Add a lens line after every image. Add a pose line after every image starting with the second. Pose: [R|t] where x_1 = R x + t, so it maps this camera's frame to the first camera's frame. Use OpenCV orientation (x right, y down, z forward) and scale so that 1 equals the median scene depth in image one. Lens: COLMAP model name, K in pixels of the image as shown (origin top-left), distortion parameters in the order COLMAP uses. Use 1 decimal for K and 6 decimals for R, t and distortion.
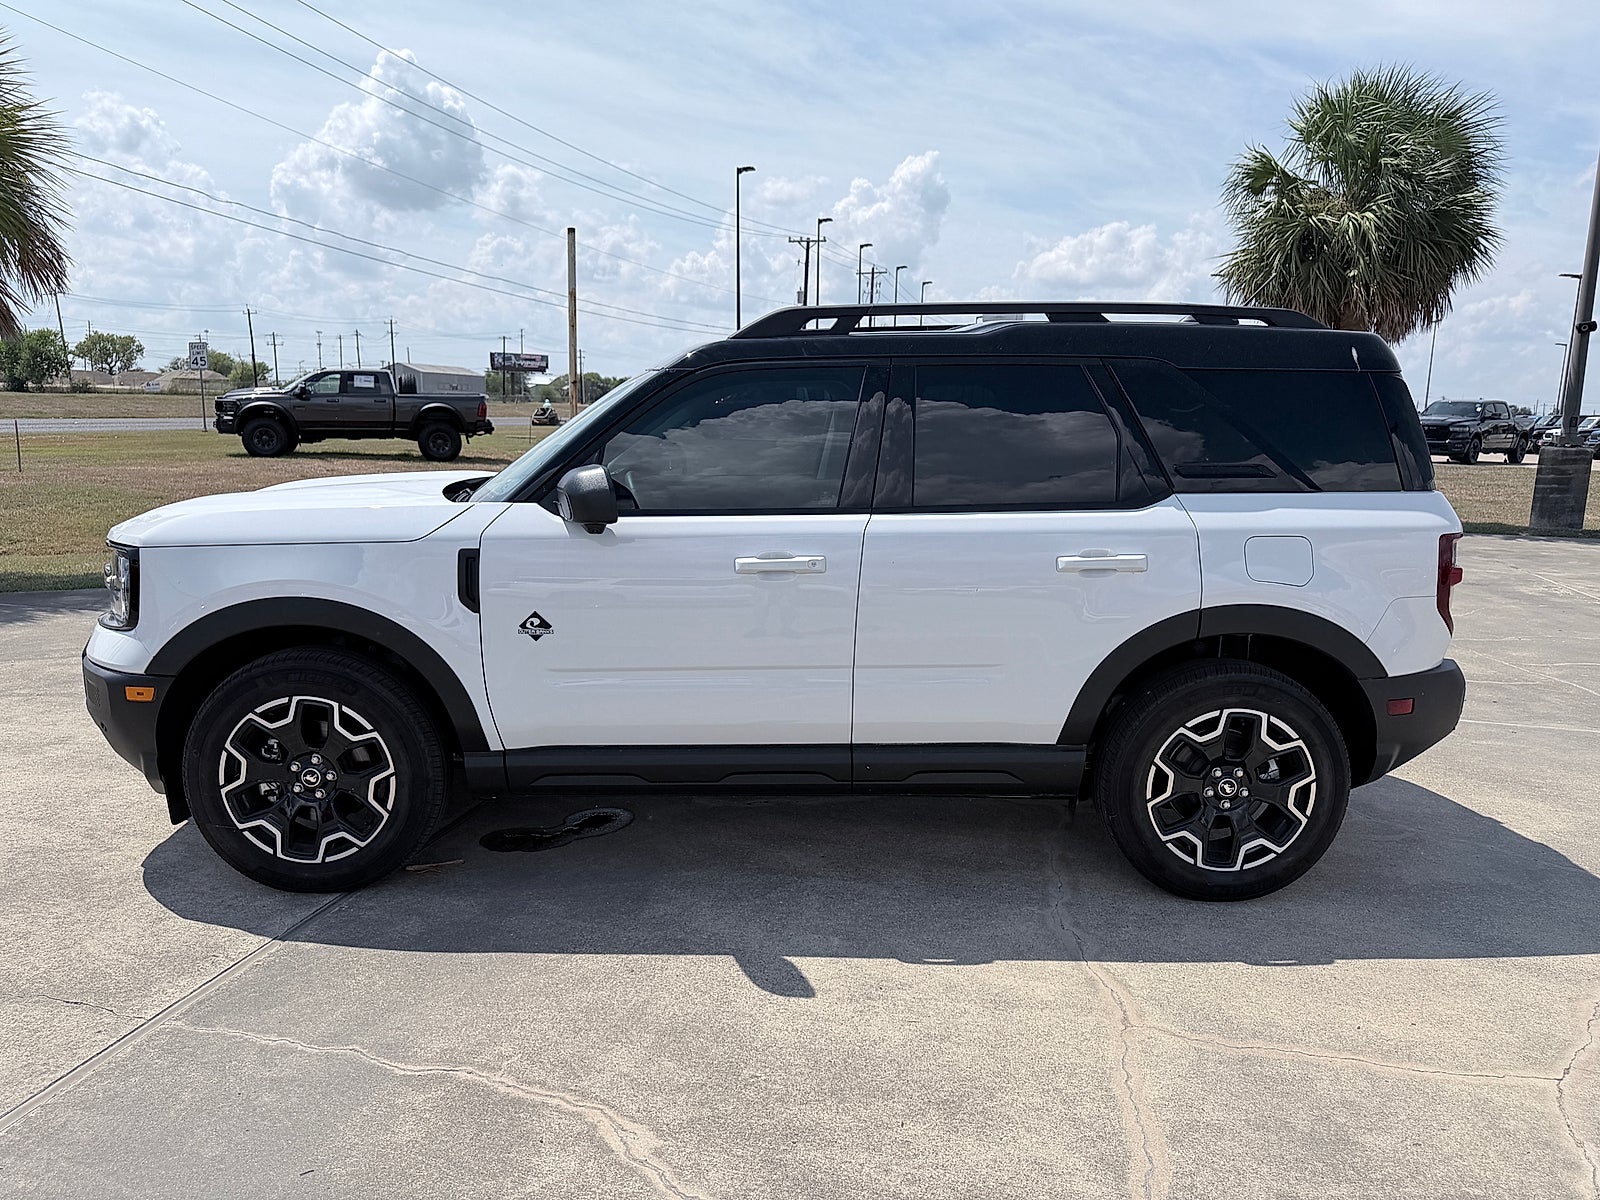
lens RADIAL K [[1147.5, 0, 796.0], [0, 1147.5, 601.2], [0, 0, 1]] dist [0.027251, -0.037273]
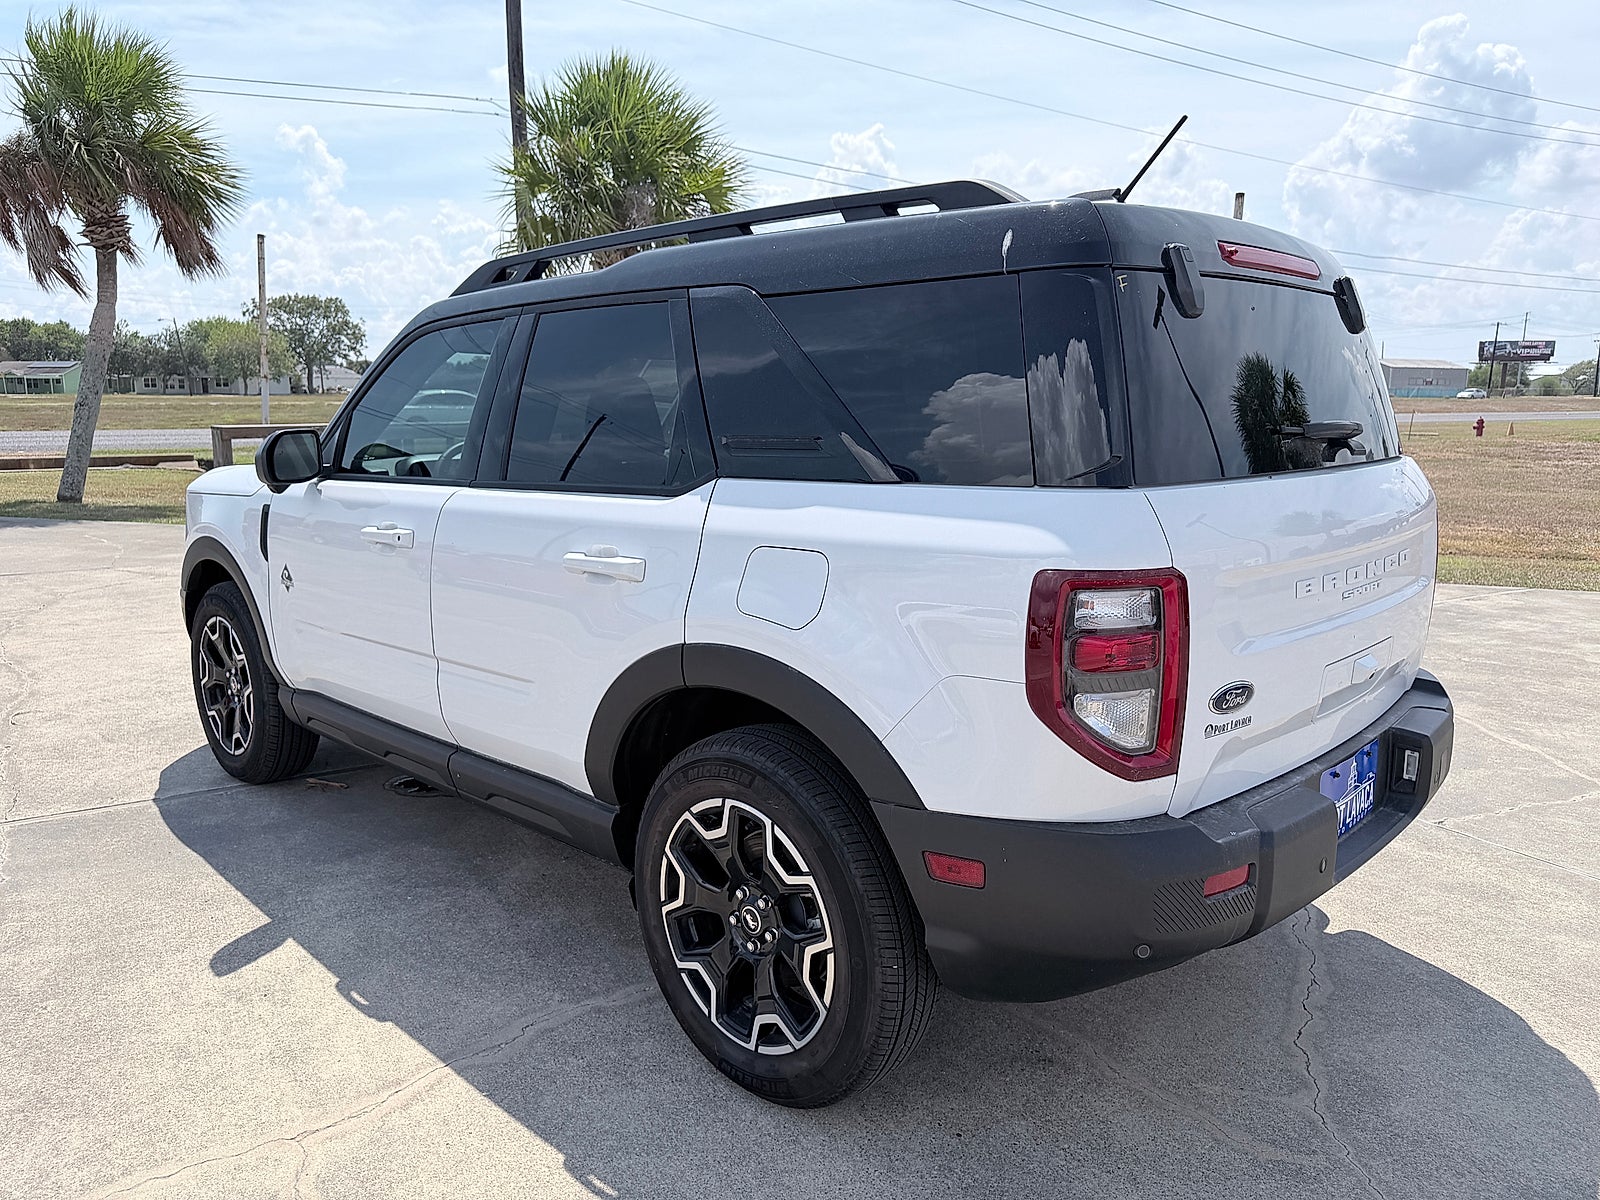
lens RADIAL K [[1144.3, 0, 797.8], [0, 1144.3, 593.5], [0, 0, 1]] dist [0.041737, -0.054717]
pose [[0.694364, 0.101027, -0.712497, 0.868086], [-0.105821, 0.993668, 0.037767, -0.054792], [0.711801, 0.049173, 0.700658, 0.559450]]
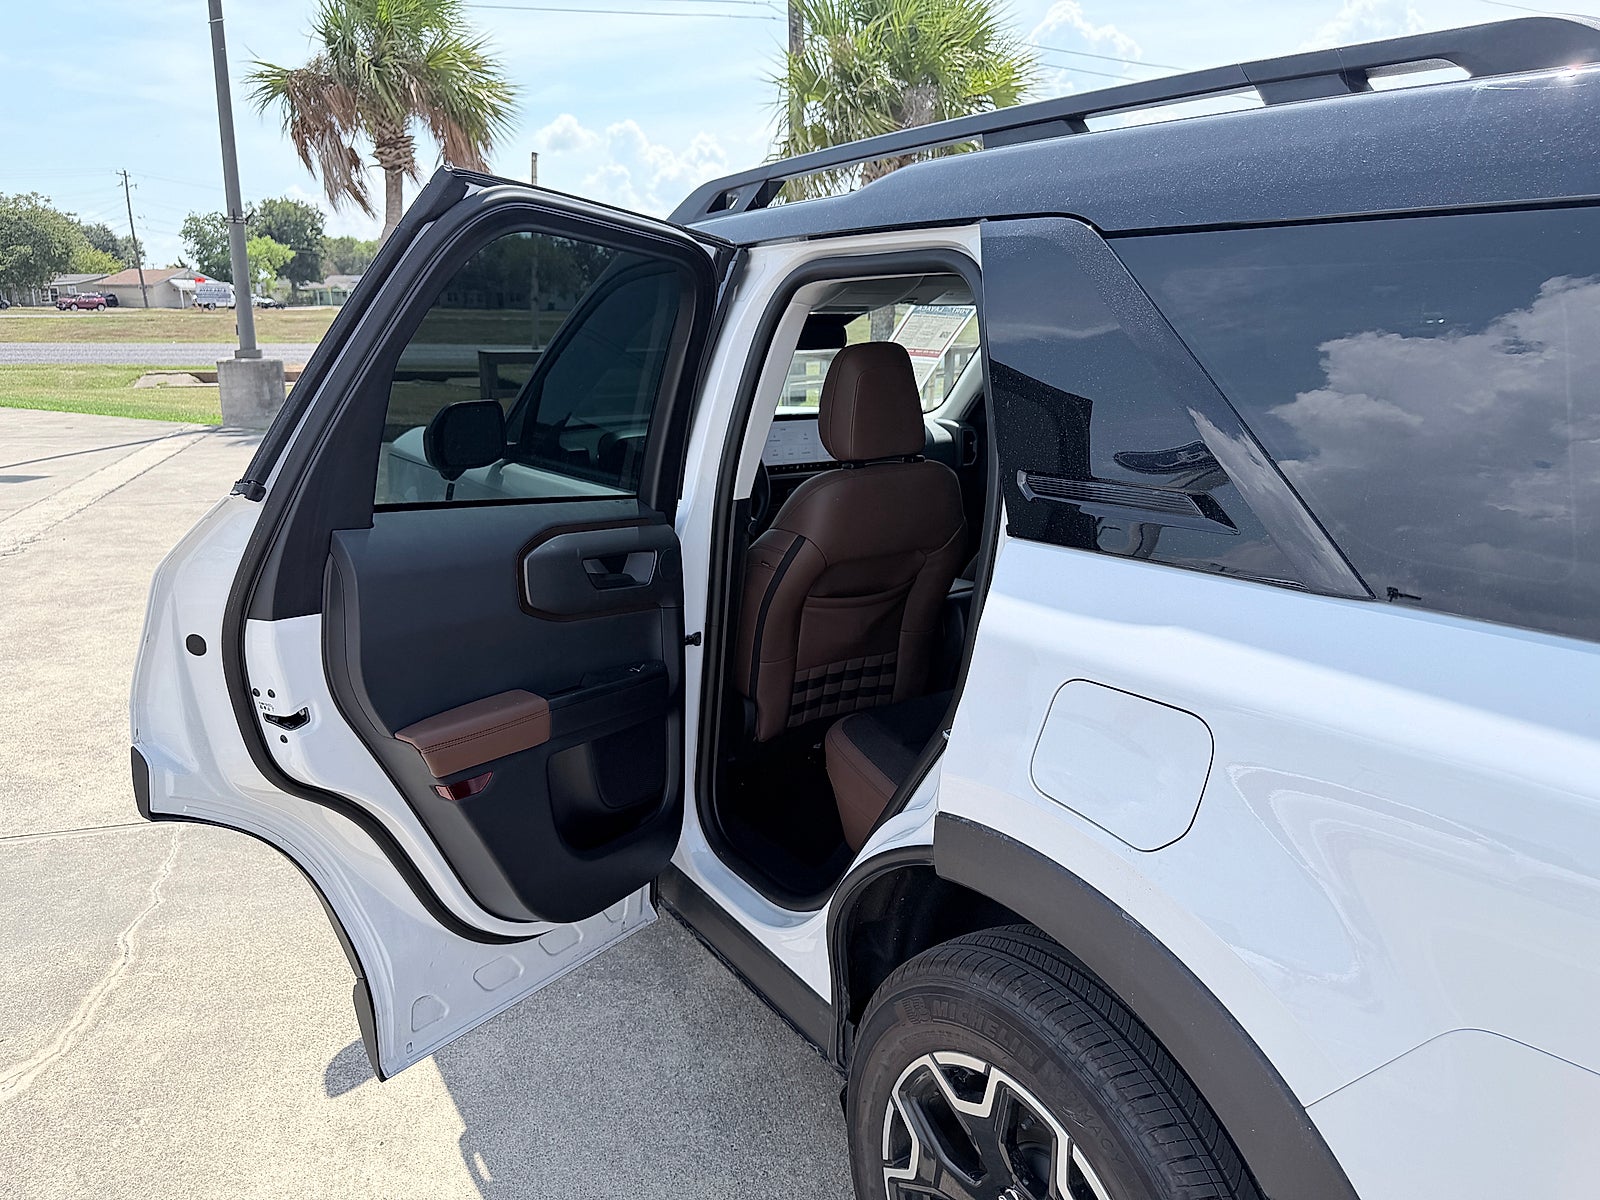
lens RADIAL K [[1147.5, 0, 796.0], [0, 1147.5, 601.2], [0, 0, 1]] dist [0.027251, -0.037273]
pose [[0.513252, 0.193996, -0.836025, 0.653750], [-0.142533, 0.979858, 0.139868, -0.119538], [0.846320, 0.047374, 0.530564, 0.714924]]
